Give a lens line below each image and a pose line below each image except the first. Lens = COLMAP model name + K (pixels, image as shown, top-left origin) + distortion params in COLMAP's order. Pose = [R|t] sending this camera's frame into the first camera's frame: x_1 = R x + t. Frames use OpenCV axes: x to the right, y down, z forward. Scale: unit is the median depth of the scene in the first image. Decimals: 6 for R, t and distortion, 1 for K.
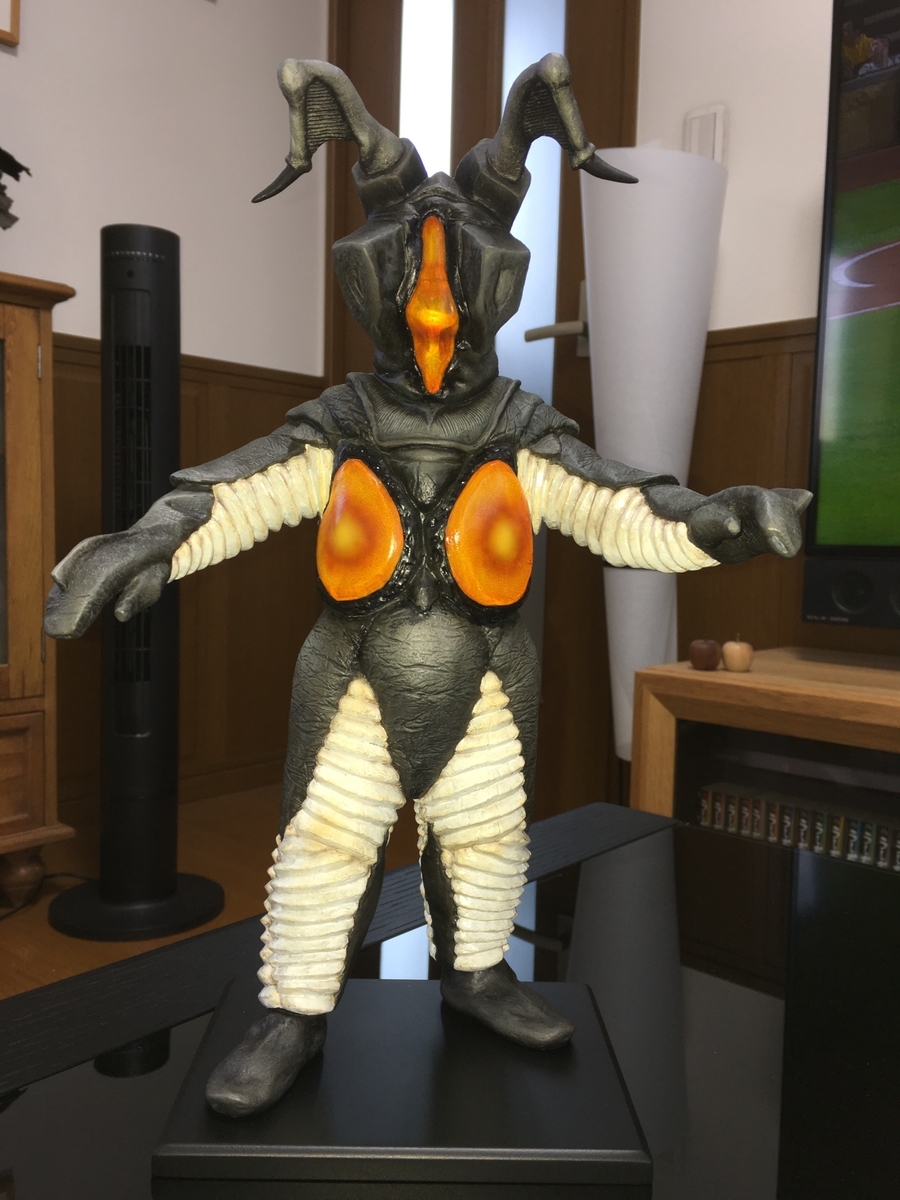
lens RADIAL K [[1021.1, 0, 444.3], [0, 1021.1, 595.9], [0, 0, 1]] dist [0.079544, -0.122101]
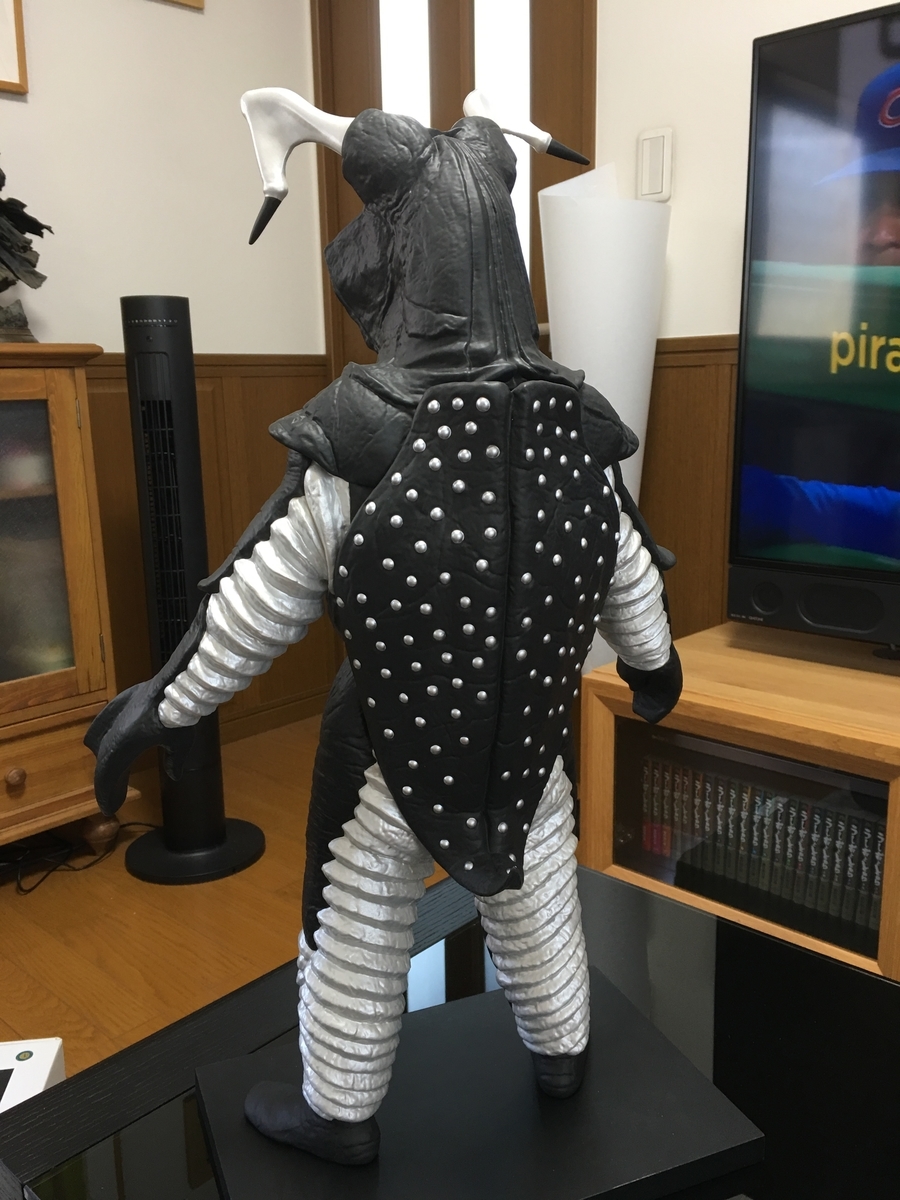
lens RADIAL K [[1021.1, 0, 441.6], [0, 1021.1, 590.8], [0, 0, 1]] dist [0.079544, -0.122101]
pose [[0.998632, -0.037903, -0.036009, 0.054941], [0.042536, 0.989503, 0.138113, -0.171523], [0.030397, -0.139456, 0.989762, -0.174757]]
